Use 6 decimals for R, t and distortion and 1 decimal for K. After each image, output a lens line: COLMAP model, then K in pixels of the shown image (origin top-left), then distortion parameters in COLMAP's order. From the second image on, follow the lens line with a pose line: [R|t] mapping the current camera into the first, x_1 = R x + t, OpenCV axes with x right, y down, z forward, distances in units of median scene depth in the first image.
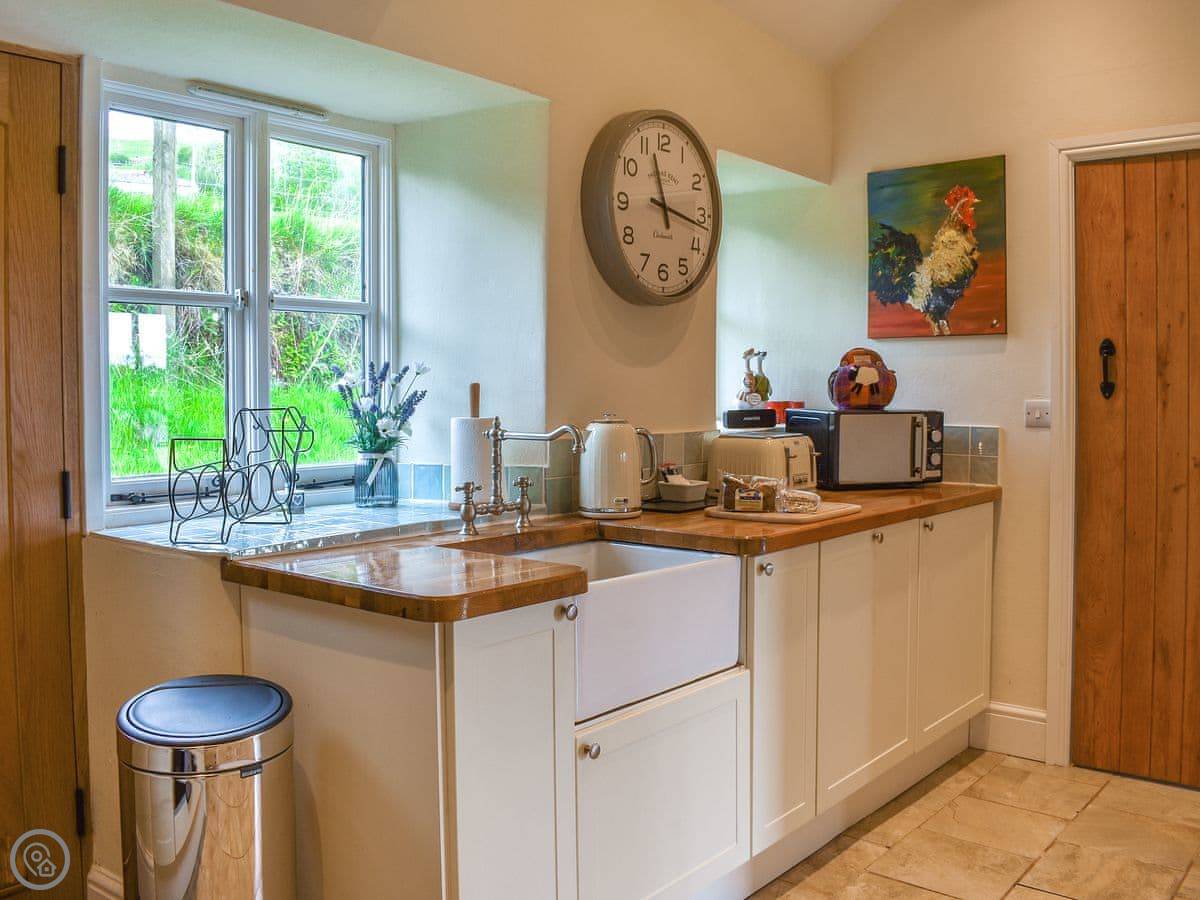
lens RADIAL K [[1073.4, 0, 601.1], [0, 1073.4, 442.4], [0, 0, 1]] dist [-0.063004, -0.003988]
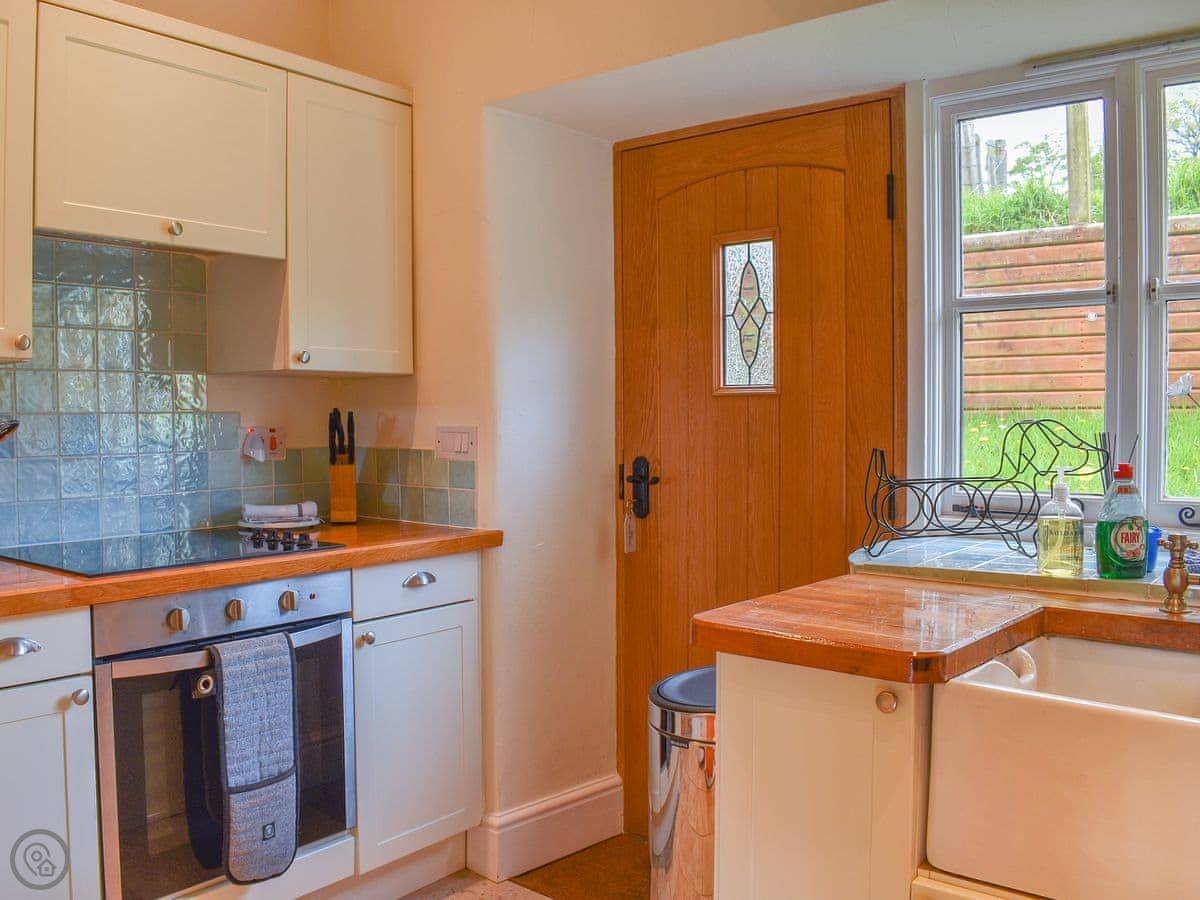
lens RADIAL K [[1073.4, 0, 601.1], [0, 1073.4, 442.4], [0, 0, 1]] dist [-0.063004, -0.003988]
pose [[0.027075, 0.030834, -0.999158, 0.574575], [-0.046349, 0.998488, 0.029557, -0.027841], [0.998558, 0.045509, 0.028463, 0.689171]]
